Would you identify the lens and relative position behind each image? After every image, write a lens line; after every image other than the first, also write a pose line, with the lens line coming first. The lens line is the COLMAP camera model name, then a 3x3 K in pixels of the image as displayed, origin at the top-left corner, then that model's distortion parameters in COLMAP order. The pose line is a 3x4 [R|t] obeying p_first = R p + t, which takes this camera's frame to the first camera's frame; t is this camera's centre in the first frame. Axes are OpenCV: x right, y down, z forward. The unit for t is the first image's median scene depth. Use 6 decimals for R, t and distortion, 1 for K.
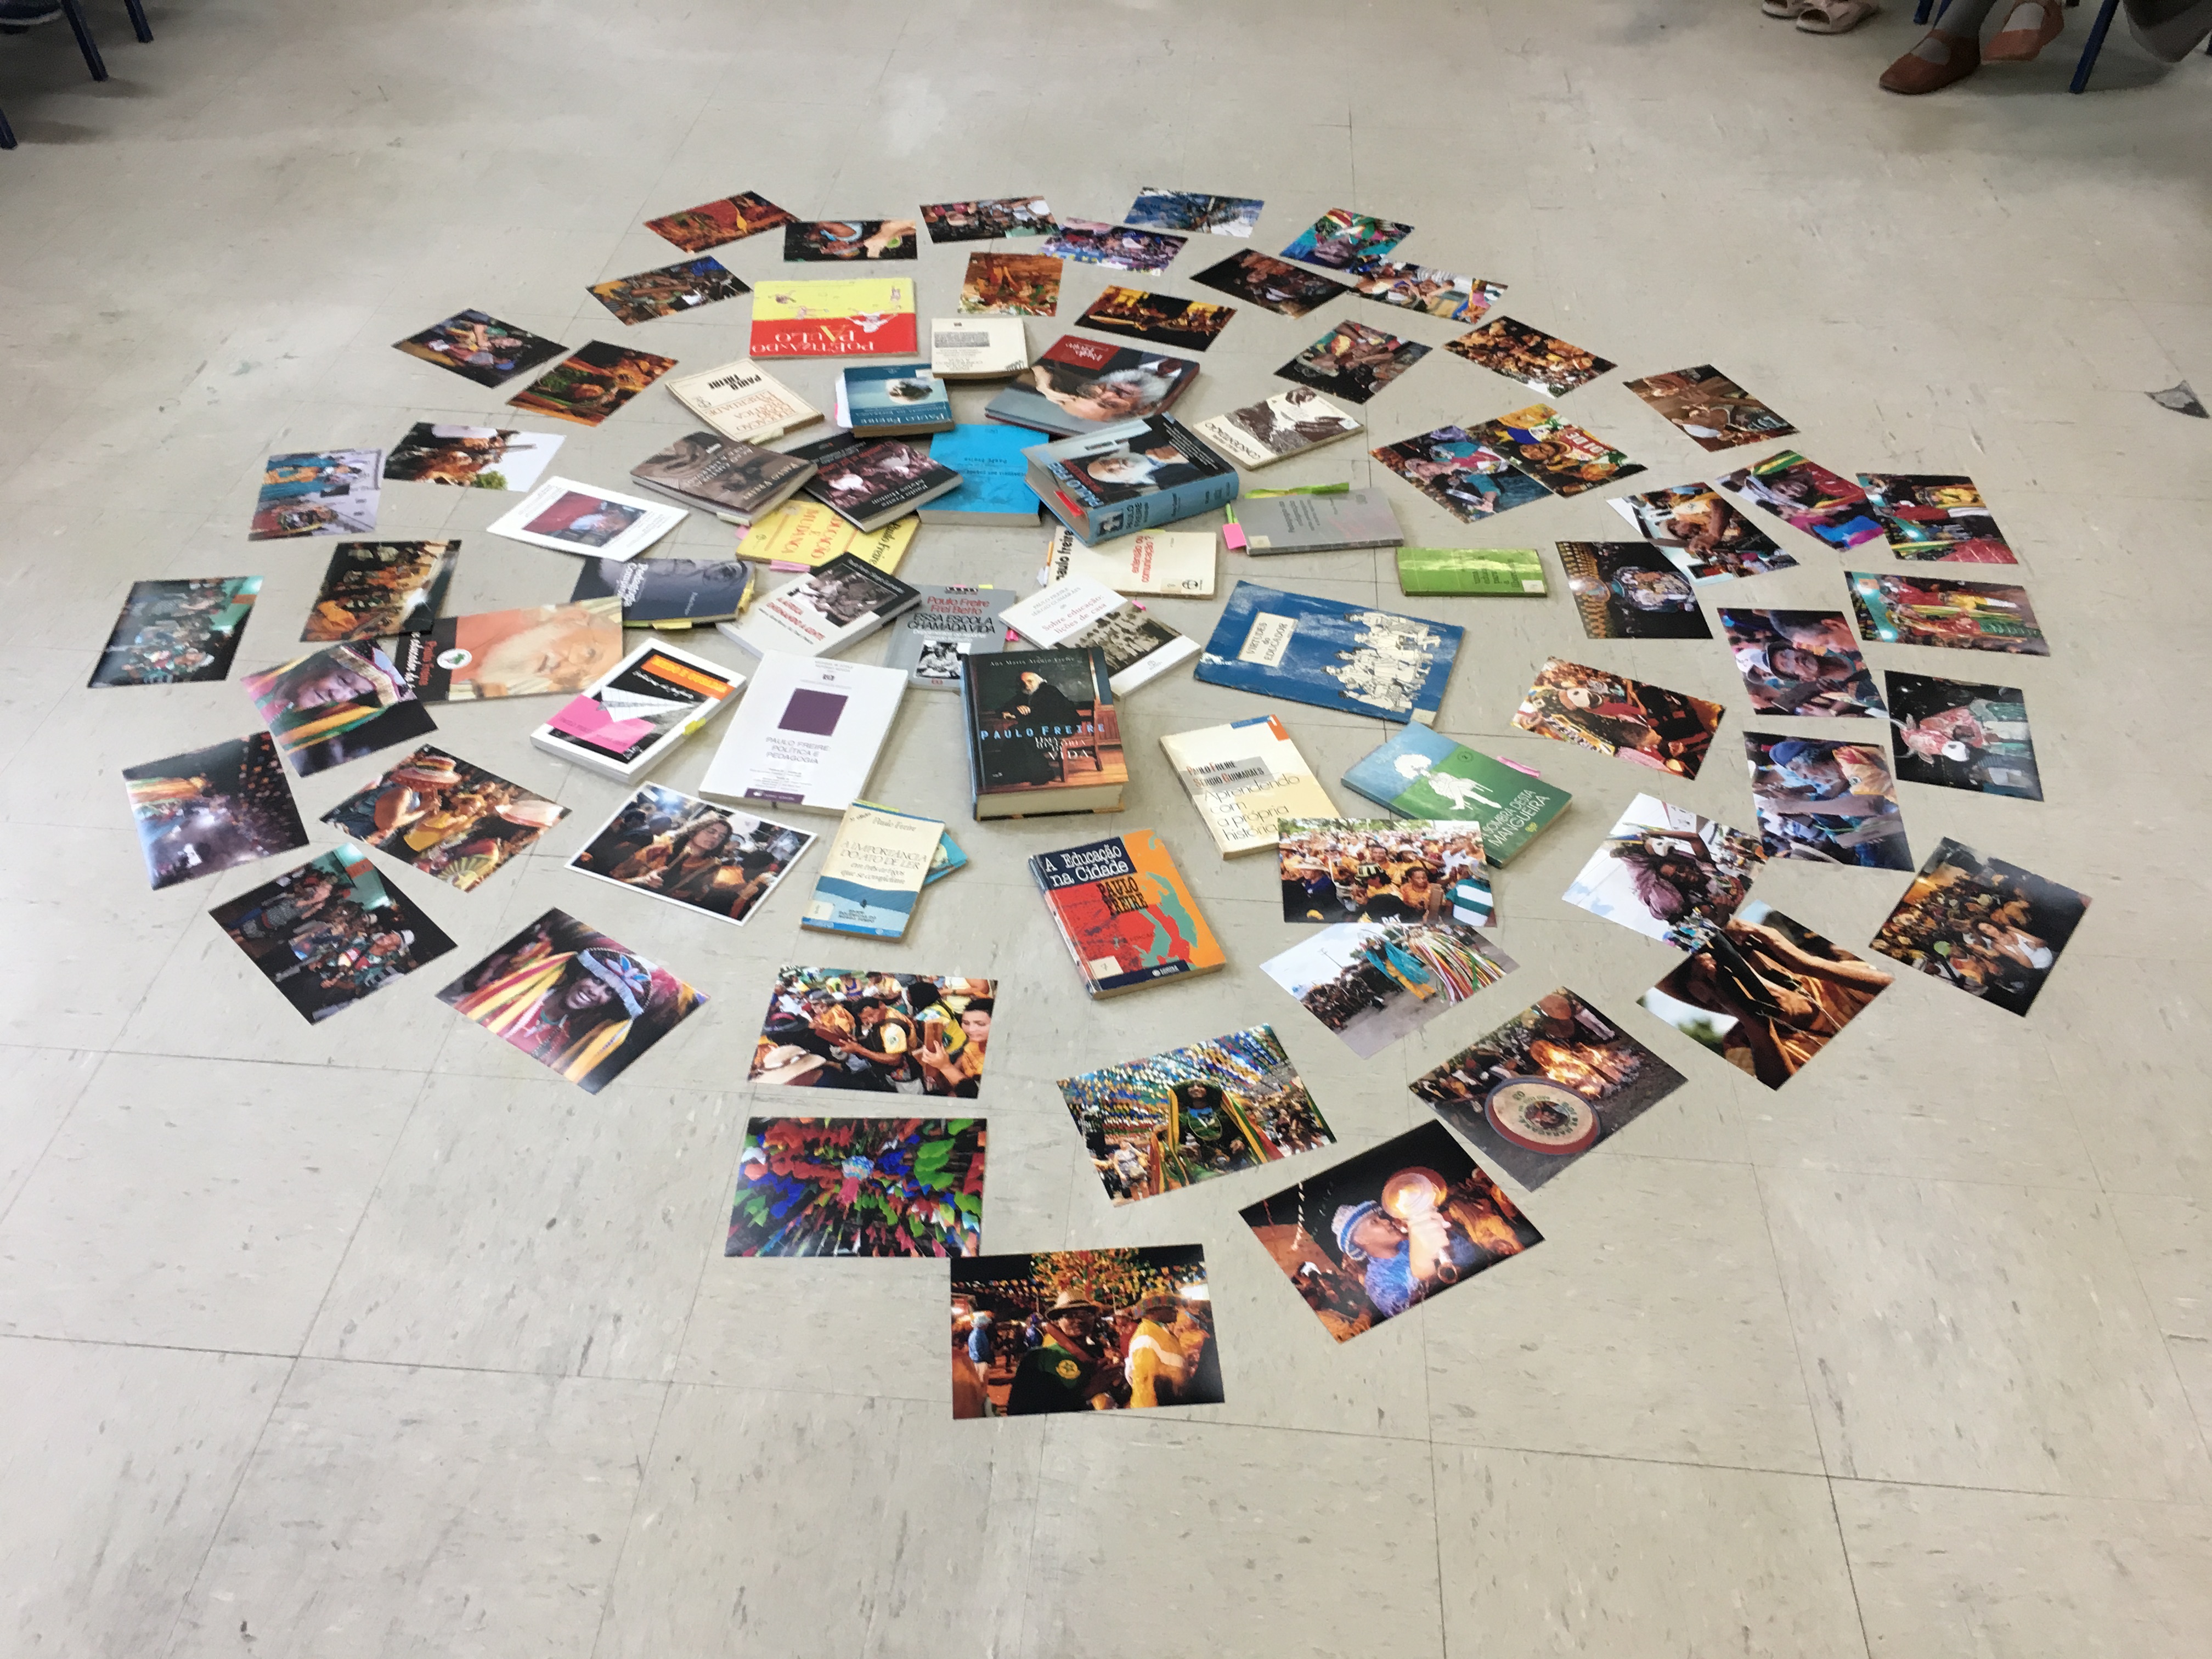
lens RADIAL K [[1880.8, 0, 1094.3], [0, 1880.8, 821.8], [0, 0, 1]] dist [0.081462, -0.107141]
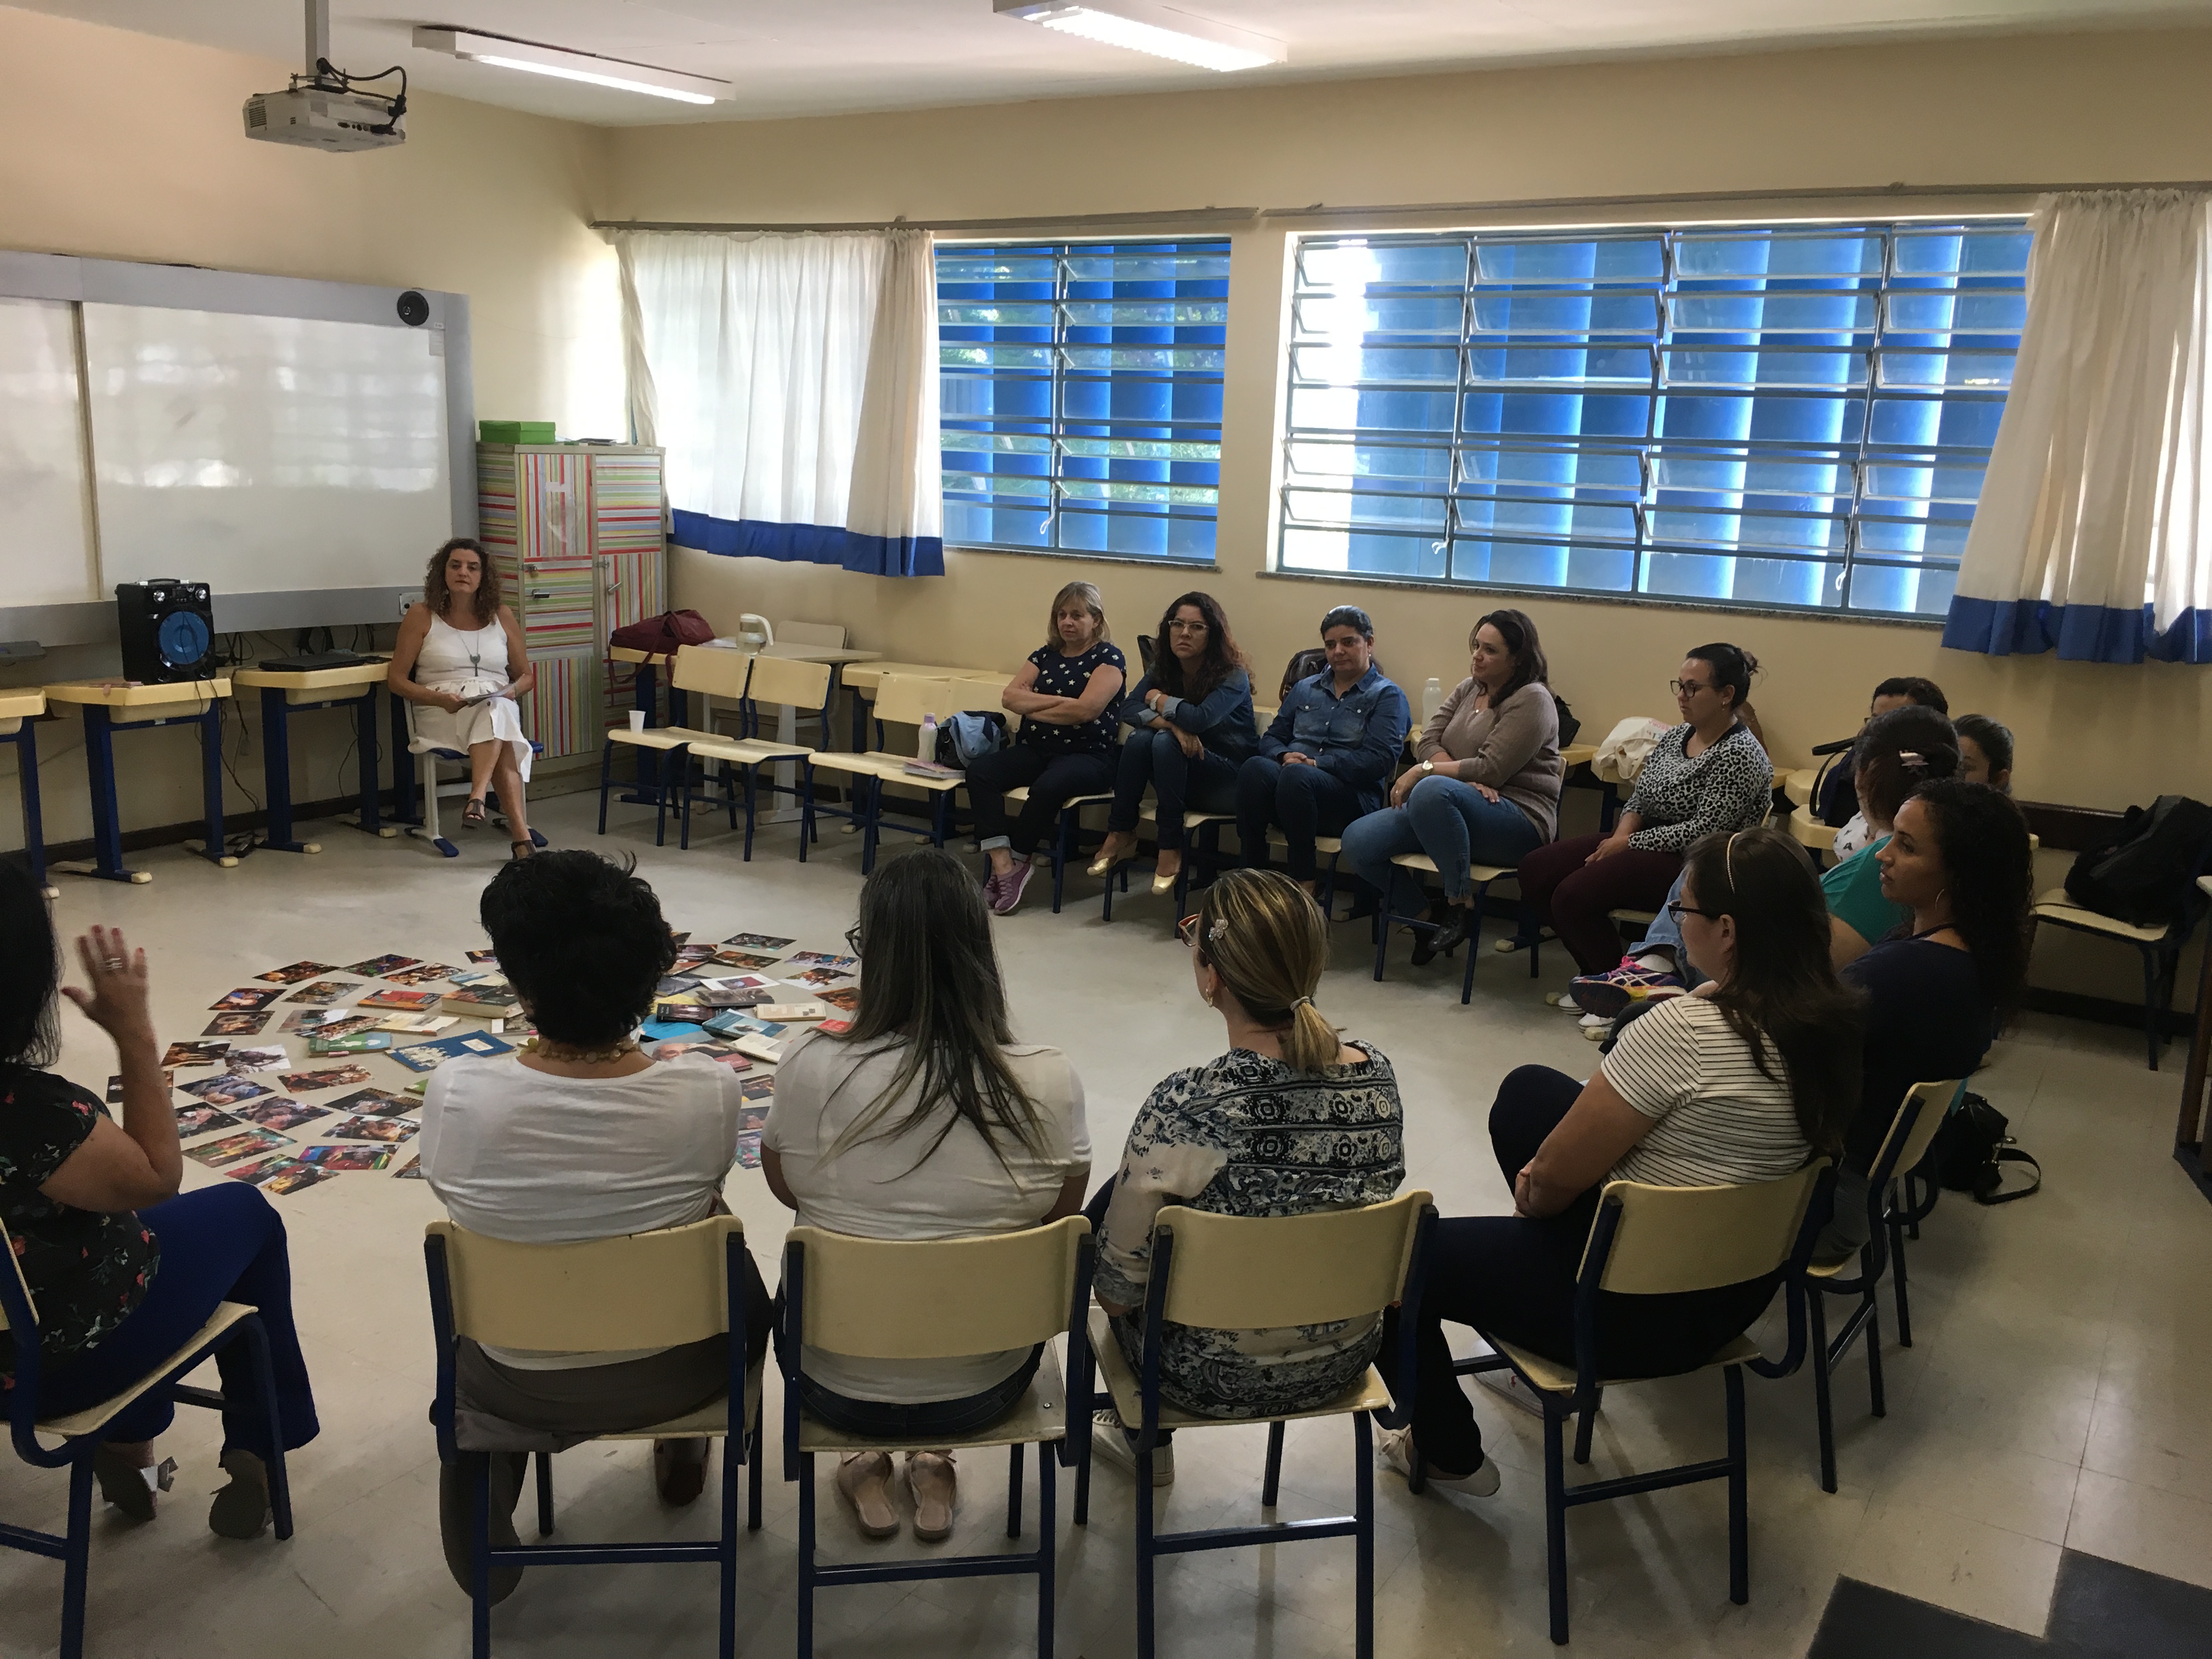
lens RADIAL K [[1880.8, 0, 1100.1], [0, 1880.8, 817.8], [0, 0, 1]] dist [0.081462, -0.107141]
pose [[-0.454540, 0.152638, -0.877551, 1.714170], [-0.616386, 0.657314, 0.433597, -1.729847], [0.643010, 0.737997, -0.204692, 1.724022]]
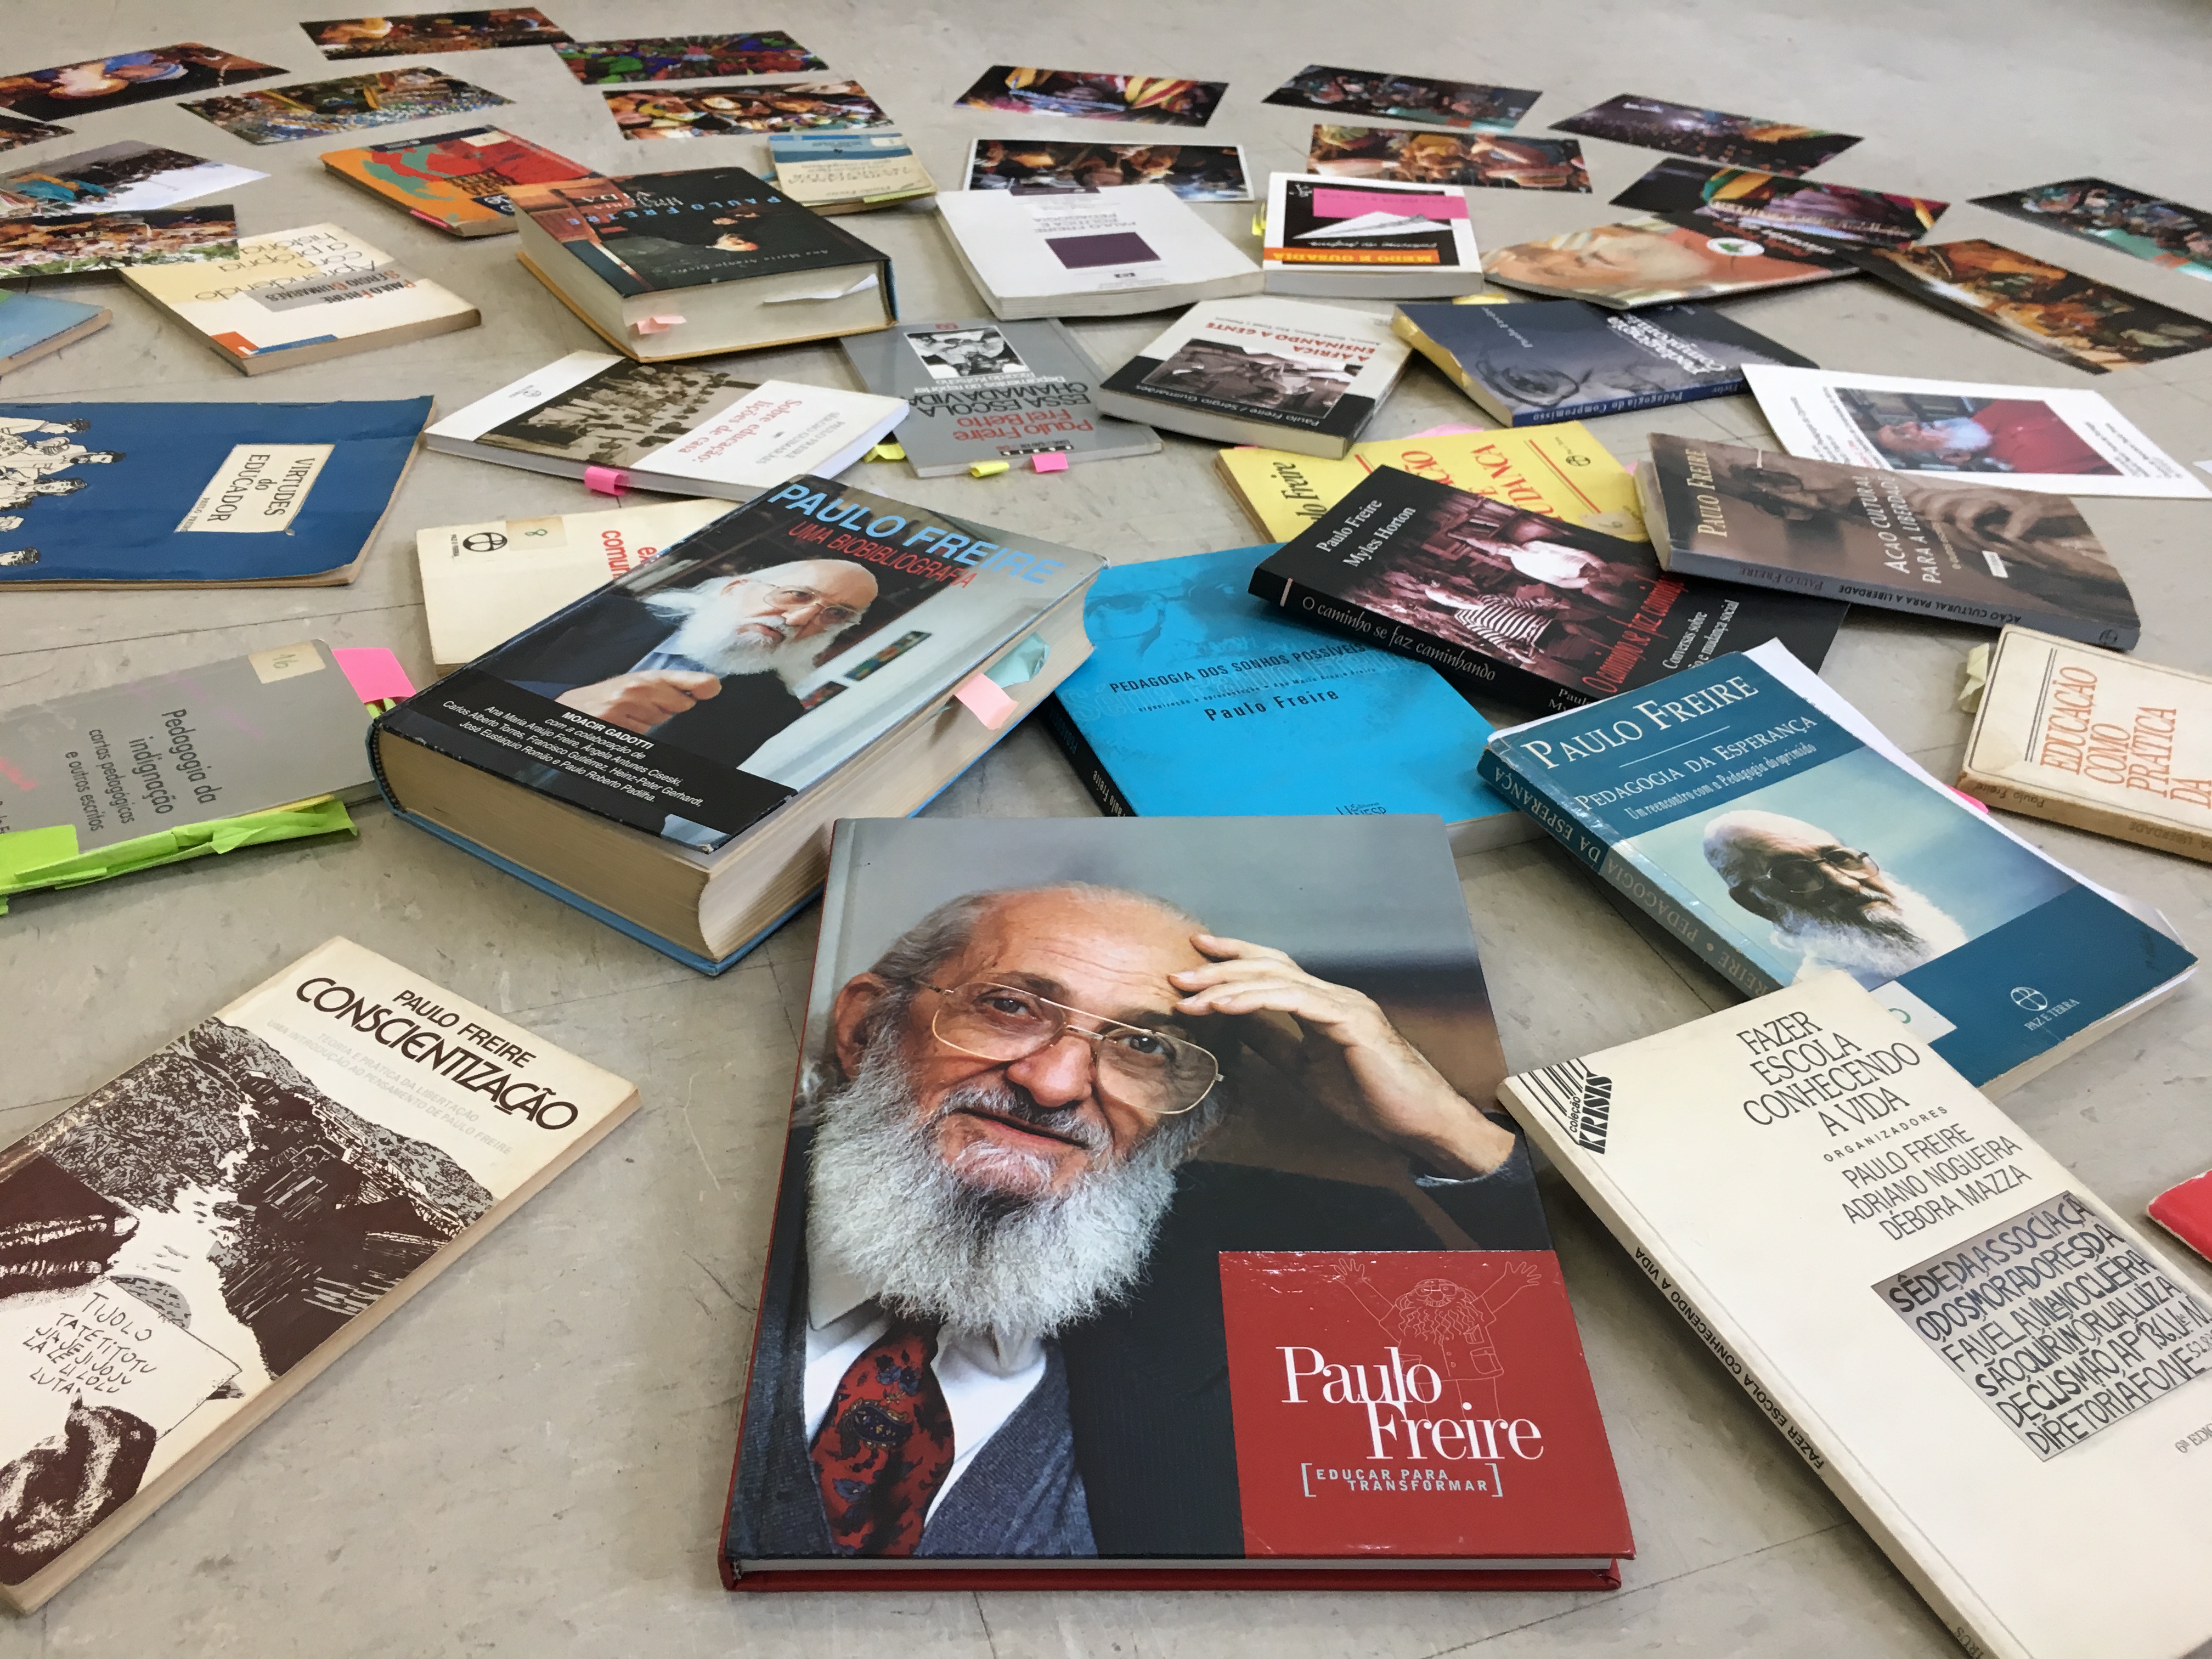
lens RADIAL K [[1880.8, 0, 1092.5], [0, 1880.8, 838.9], [0, 0, 1]] dist [0.081462, -0.107141]
pose [[-0.915323, 0.196547, -0.351502, 0.085118], [-0.294063, 0.270157, 0.916811, -0.494135], [0.275157, 0.942541, -0.189484, 1.169384]]
